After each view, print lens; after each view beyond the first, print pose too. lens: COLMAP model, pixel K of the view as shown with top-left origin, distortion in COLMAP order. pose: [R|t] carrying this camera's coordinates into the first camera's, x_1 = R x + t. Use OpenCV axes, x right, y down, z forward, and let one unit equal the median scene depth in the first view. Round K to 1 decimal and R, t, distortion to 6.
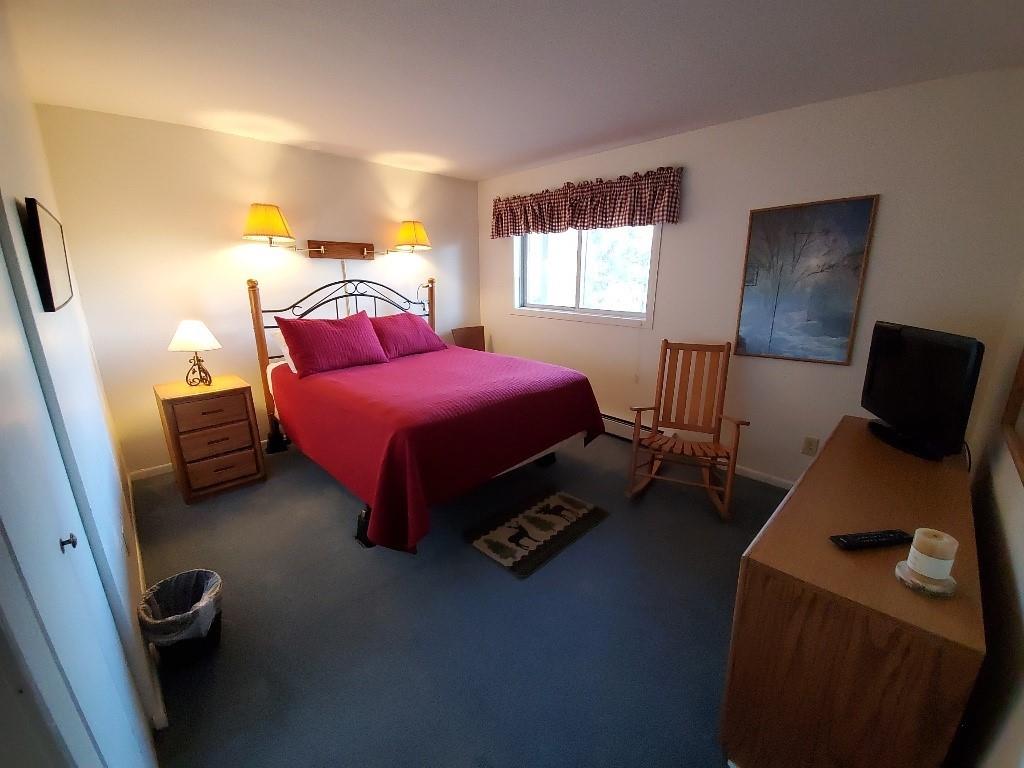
lens RADIAL K [[404.4, 0, 516.7], [0, 404.4, 387.4], [0, 0, 1]] dist [0.019890, -0.018852]
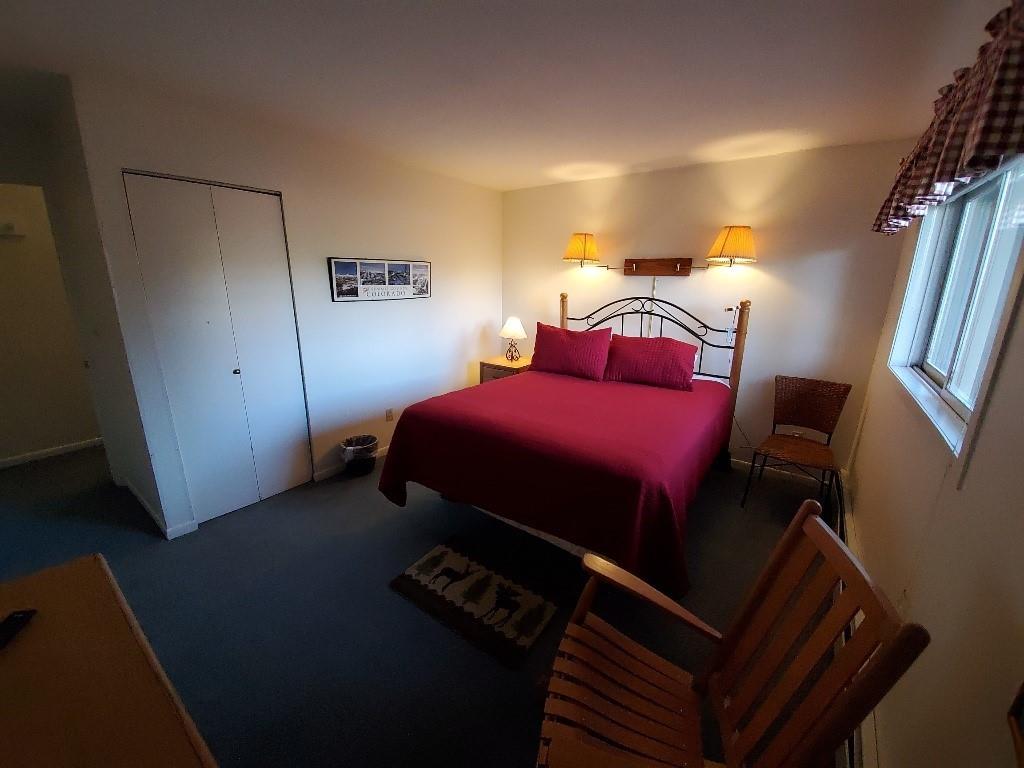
lens RADIAL K [[404.4, 0, 516.7], [0, 404.4, 387.4], [0, 0, 1]] dist [0.019890, -0.018852]
pose [[0.167653, 0.241995, -0.955683, 0.544095], [-0.296686, 0.936849, 0.185179, -0.158468], [0.940143, 0.252492, 0.228862, 0.570036]]
